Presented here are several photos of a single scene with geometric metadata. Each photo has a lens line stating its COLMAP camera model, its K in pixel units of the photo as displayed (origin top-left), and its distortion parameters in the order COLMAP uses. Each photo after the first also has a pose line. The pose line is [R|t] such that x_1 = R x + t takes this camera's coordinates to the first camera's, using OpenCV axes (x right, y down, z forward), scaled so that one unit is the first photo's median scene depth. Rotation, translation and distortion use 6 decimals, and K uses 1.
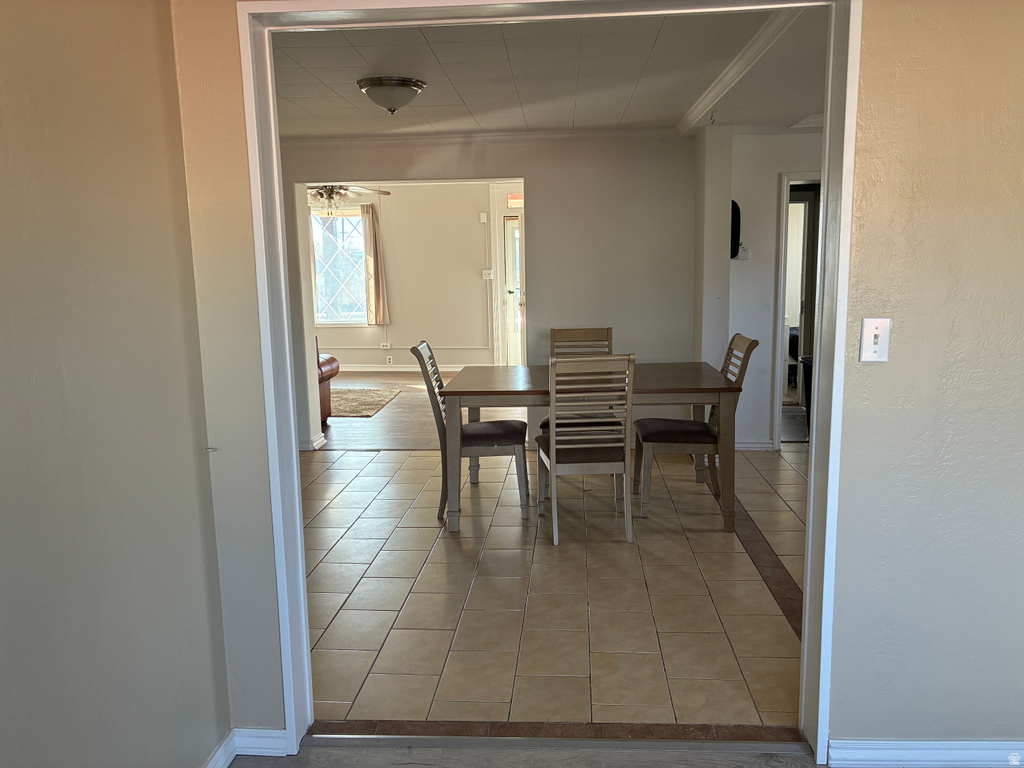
lens RADIAL K [[766.4, 0, 513.5], [0, 766.4, 380.3], [0, 0, 1]] dist [0.021641, -0.008151]
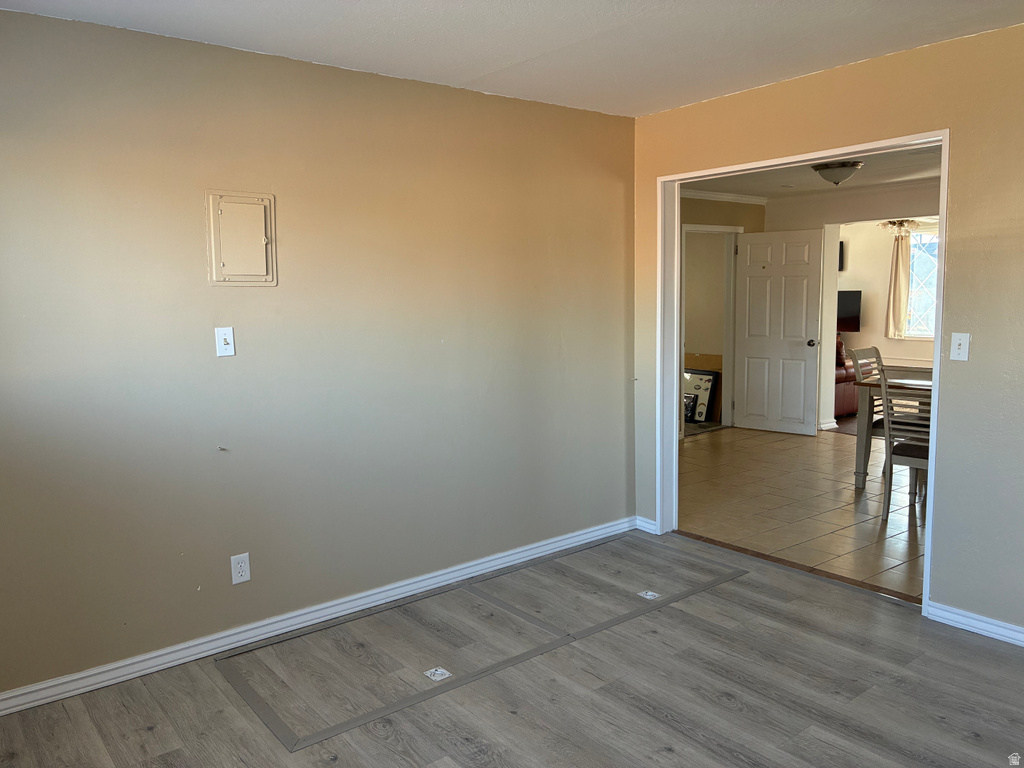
lens RADIAL K [[766.4, 0, 513.5], [0, 766.4, 380.3], [0, 0, 1]] dist [0.021641, -0.008151]
pose [[0.668824, 0.091750, -0.737737, 0.432697], [-0.102856, 0.994232, 0.030400, 0.026722], [0.736271, 0.055548, 0.674403, -0.318763]]
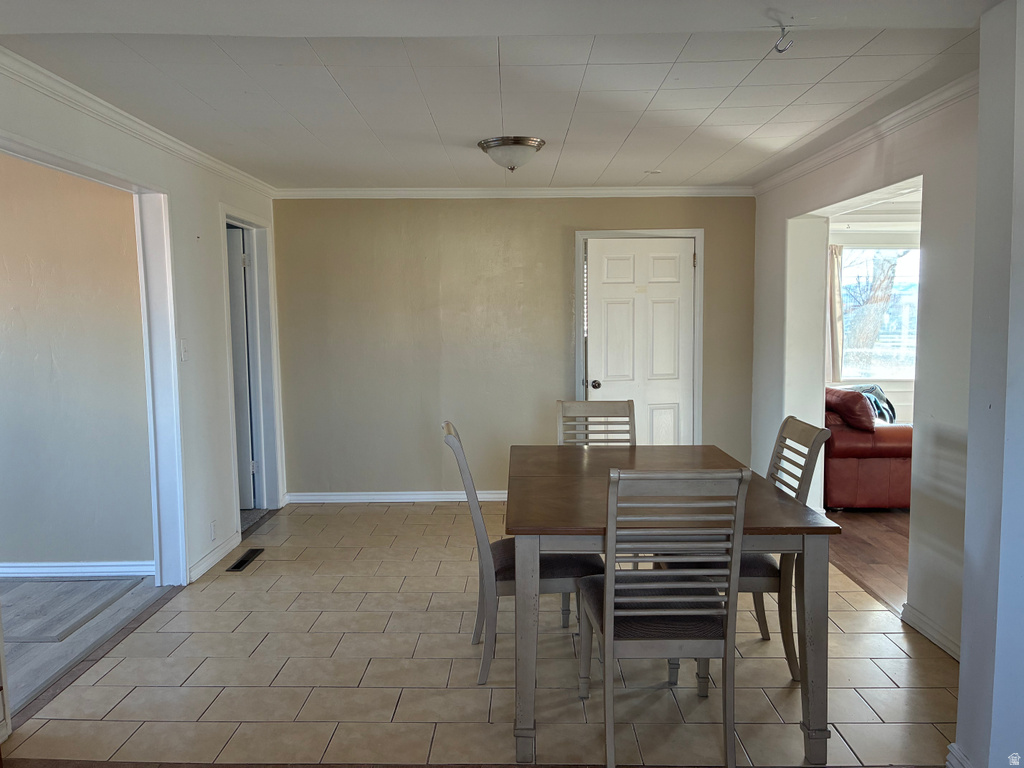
lens RADIAL K [[766.4, 0, 513.5], [0, 766.4, 380.3], [0, 0, 1]] dist [0.021641, -0.008151]
pose [[0.068548, 0.106277, -0.991971, 0.733727], [-0.131998, 0.986534, 0.096573, -0.138641], [0.988877, 0.124318, 0.081653, 0.770395]]
